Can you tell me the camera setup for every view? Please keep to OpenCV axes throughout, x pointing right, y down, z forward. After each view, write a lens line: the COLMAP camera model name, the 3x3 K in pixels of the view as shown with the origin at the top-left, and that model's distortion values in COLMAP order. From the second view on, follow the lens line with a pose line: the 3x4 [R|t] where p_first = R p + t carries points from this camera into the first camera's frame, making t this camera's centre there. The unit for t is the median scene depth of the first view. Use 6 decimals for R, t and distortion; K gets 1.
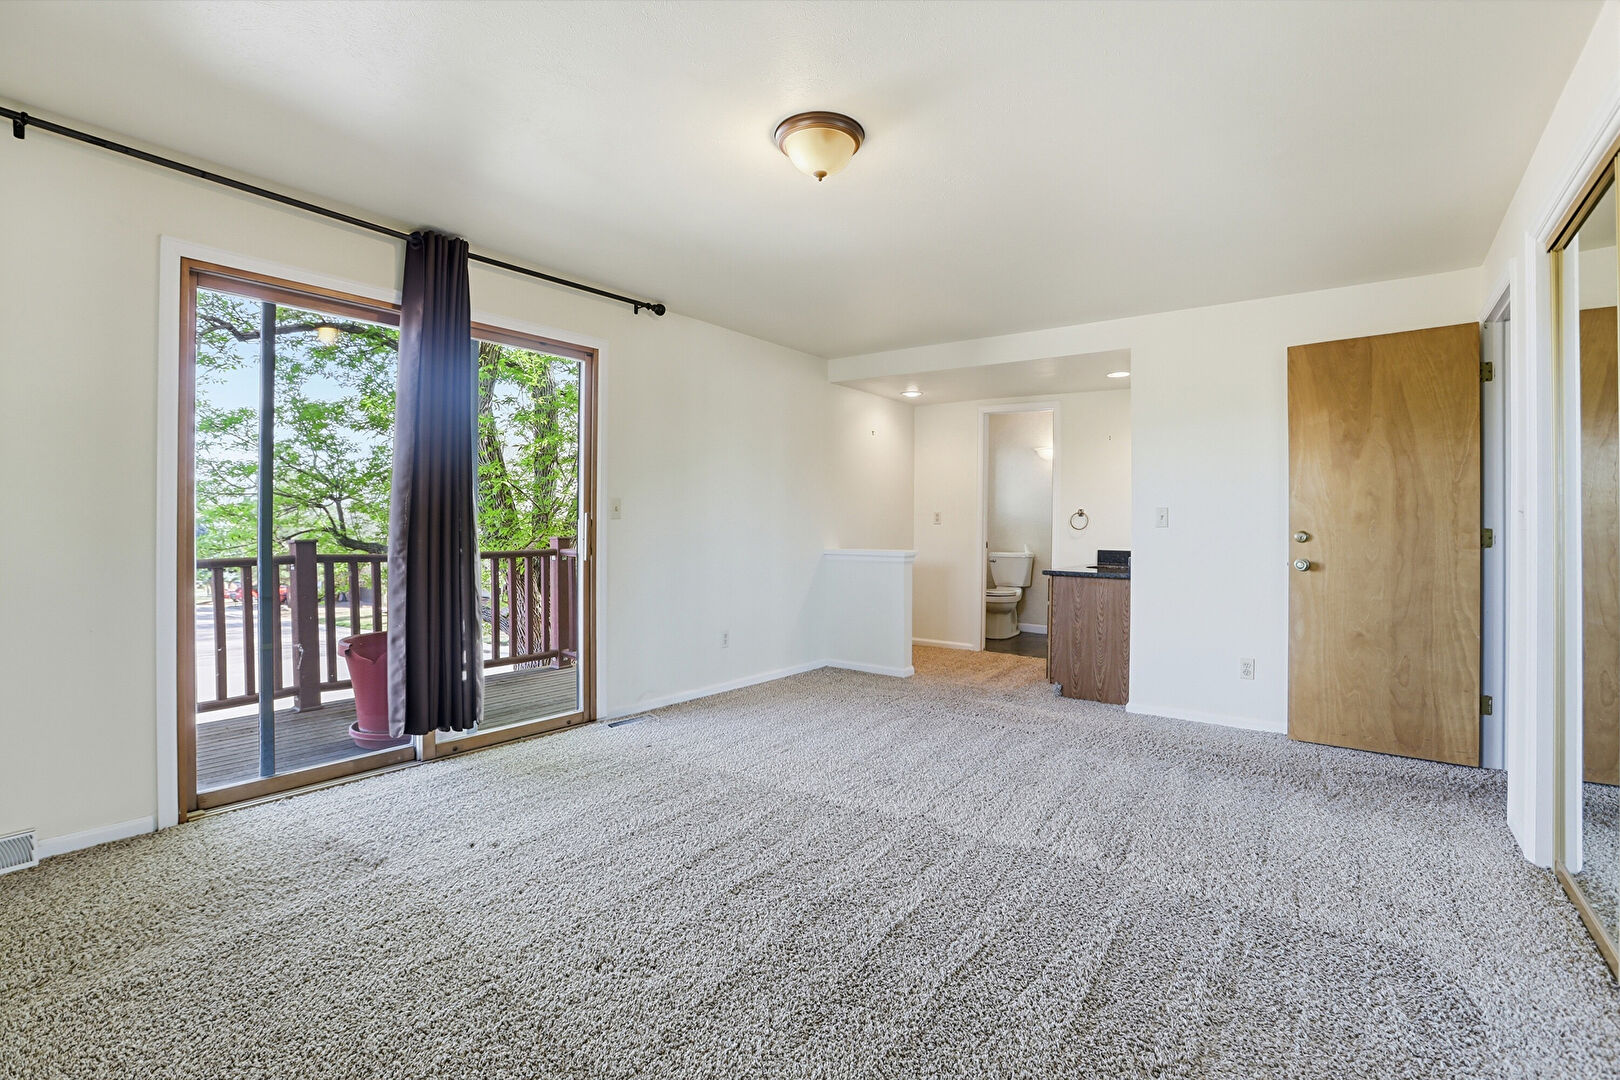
lens RADIAL K [[755.9, 0, 818.0], [0, 755.9, 531.4], [0, 0, 1]] dist [-0.006967, -0.000095]
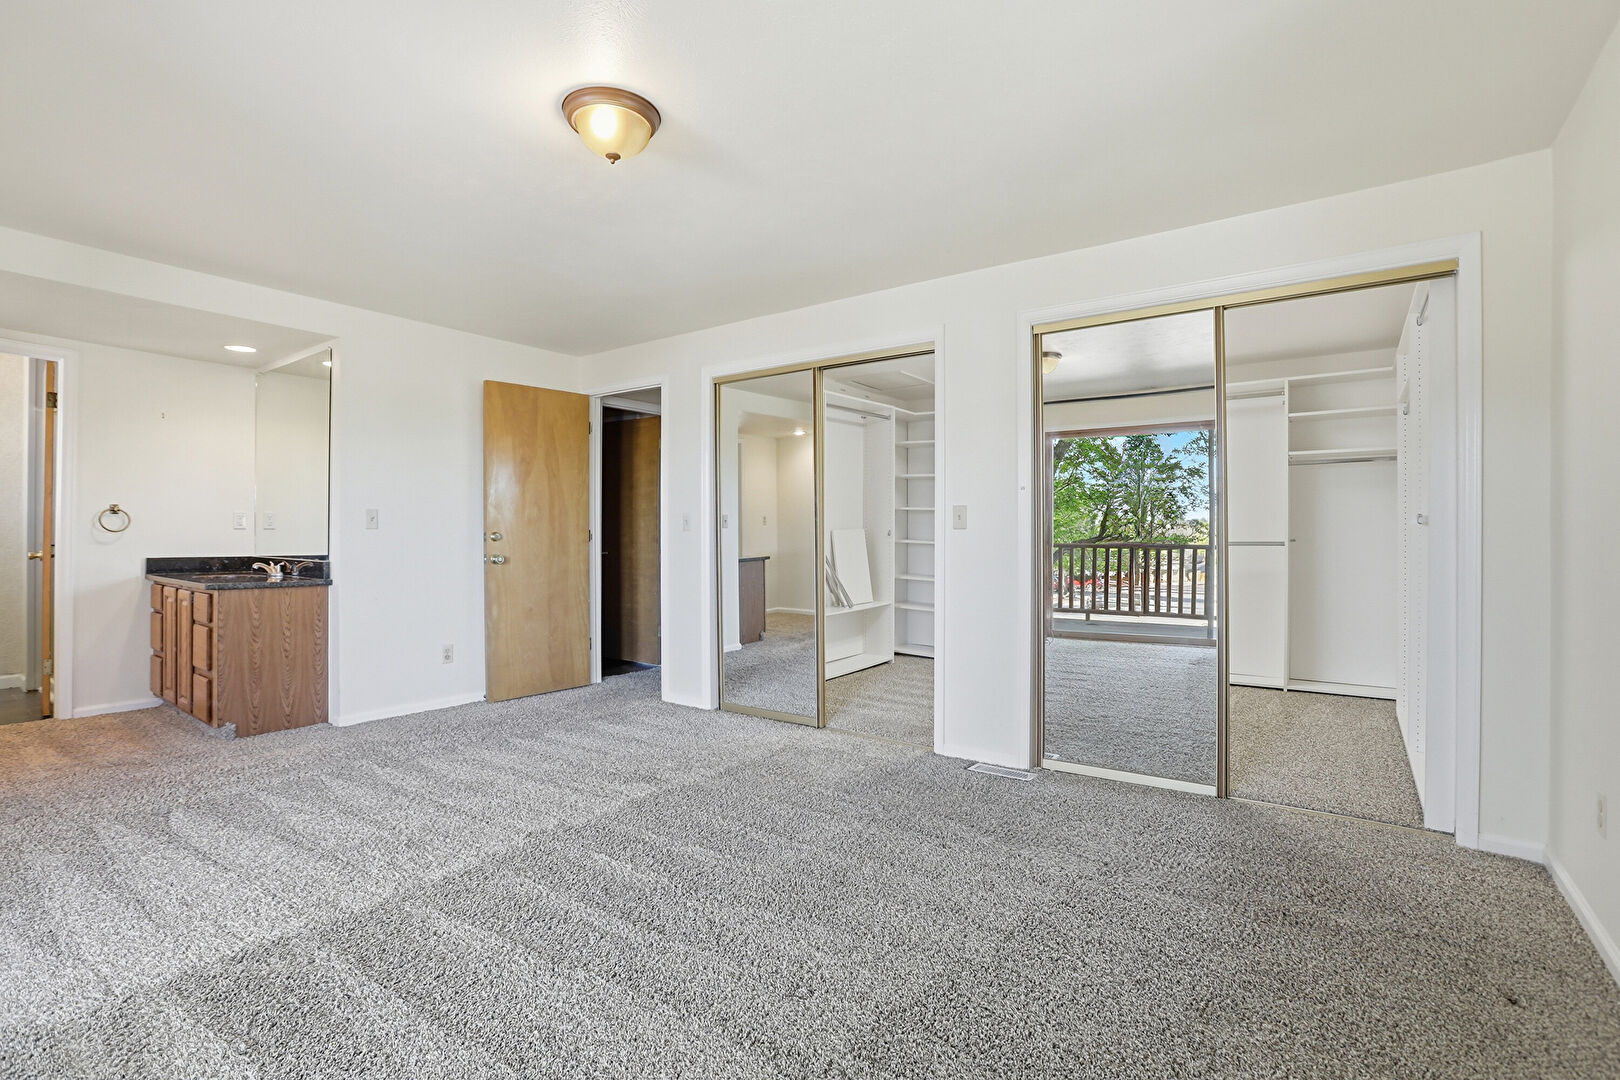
lens RADIAL K [[755.9, 0, 816.5], [0, 755.9, 533.6], [0, 0, 1]] dist [-0.006967, -0.000095]
pose [[0.008532, -0.007806, 0.999933, -0.601472], [0.004382, 0.999960, 0.007768, -0.004963], [-0.999954, 0.004316, 0.008566, 0.471486]]
